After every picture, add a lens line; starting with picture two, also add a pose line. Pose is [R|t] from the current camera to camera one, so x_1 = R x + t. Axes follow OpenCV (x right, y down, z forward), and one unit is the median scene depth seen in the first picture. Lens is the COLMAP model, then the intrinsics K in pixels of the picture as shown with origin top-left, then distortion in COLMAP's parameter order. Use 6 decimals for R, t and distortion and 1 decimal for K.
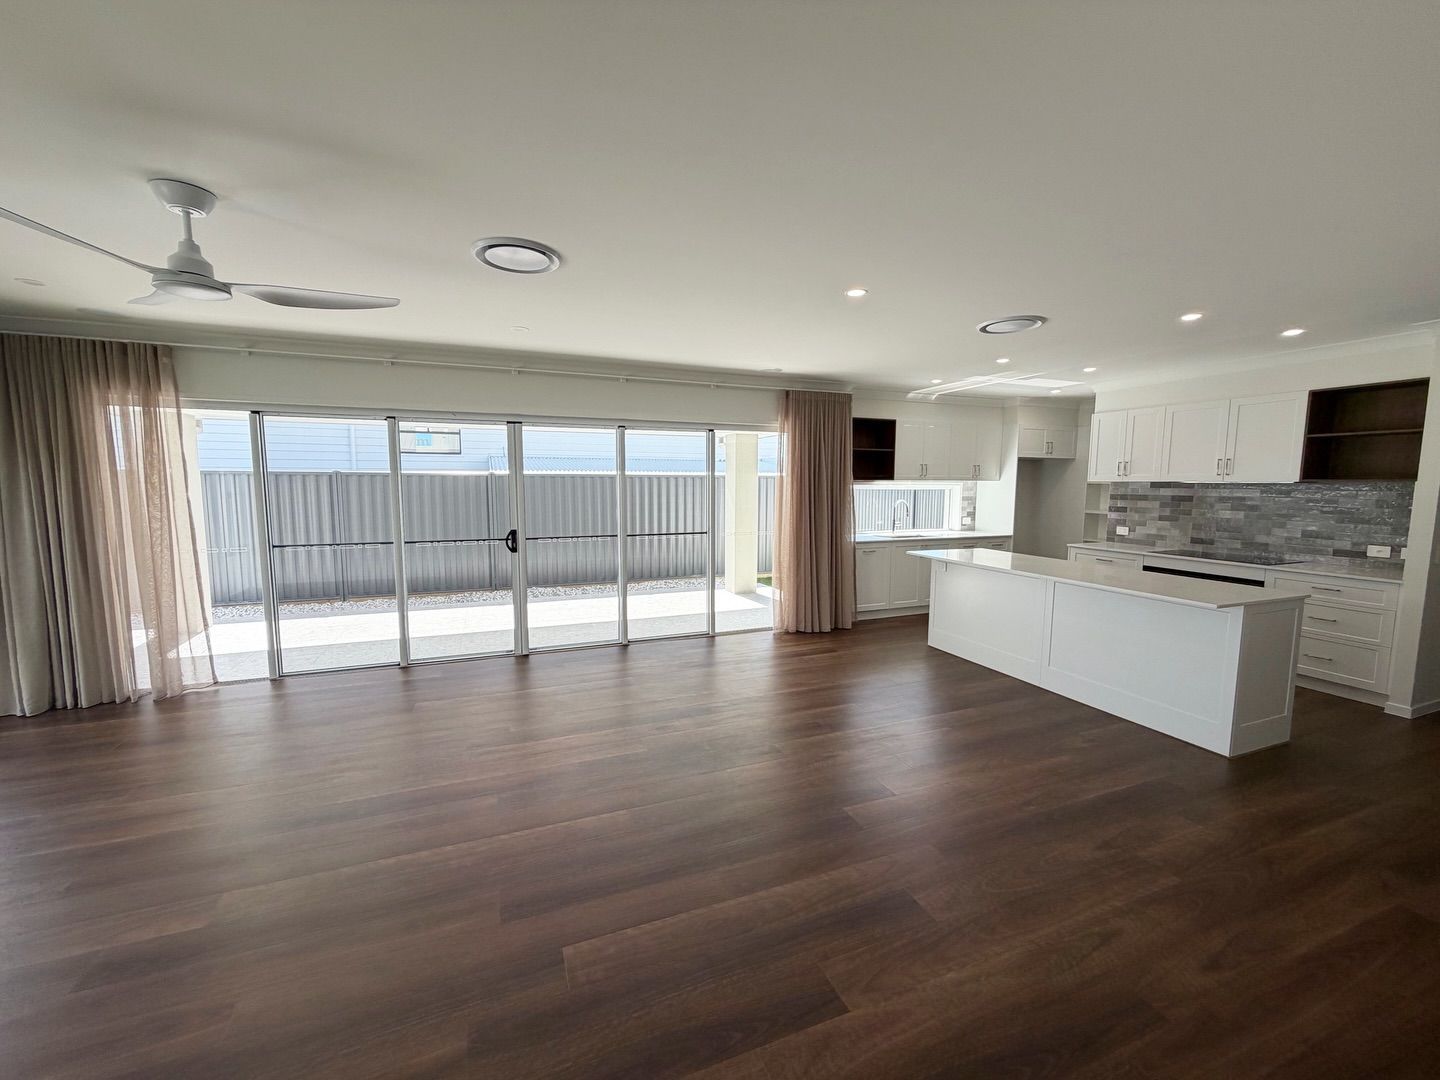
lens RADIAL K [[572.8, 0, 721.1], [0, 572.8, 537.2], [0, 0, 1]] dist [-0.002003, -0.000442]
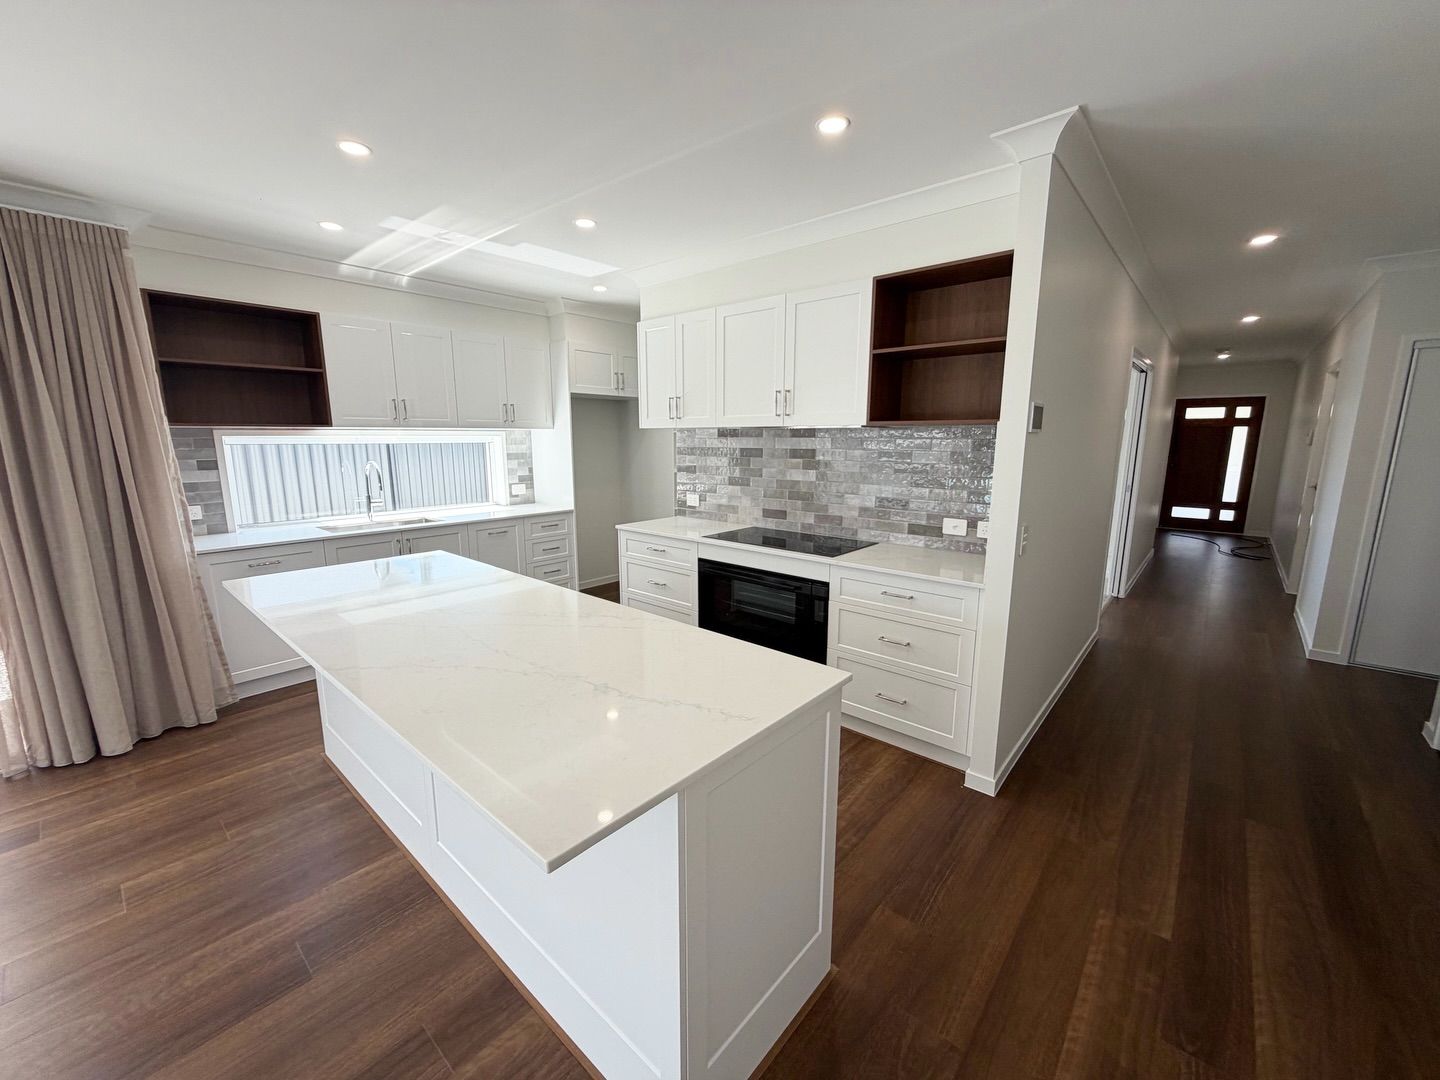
lens RADIAL K [[572.8, 0, 715.6], [0, 572.8, 542.7], [0, 0, 1]] dist [-0.002003, -0.000442]
pose [[0.891330, -0.086205, 0.445084, 0.434003], [0.047040, 0.994042, 0.098325, -0.028419], [-0.450909, -0.066703, 0.890074, 0.381240]]
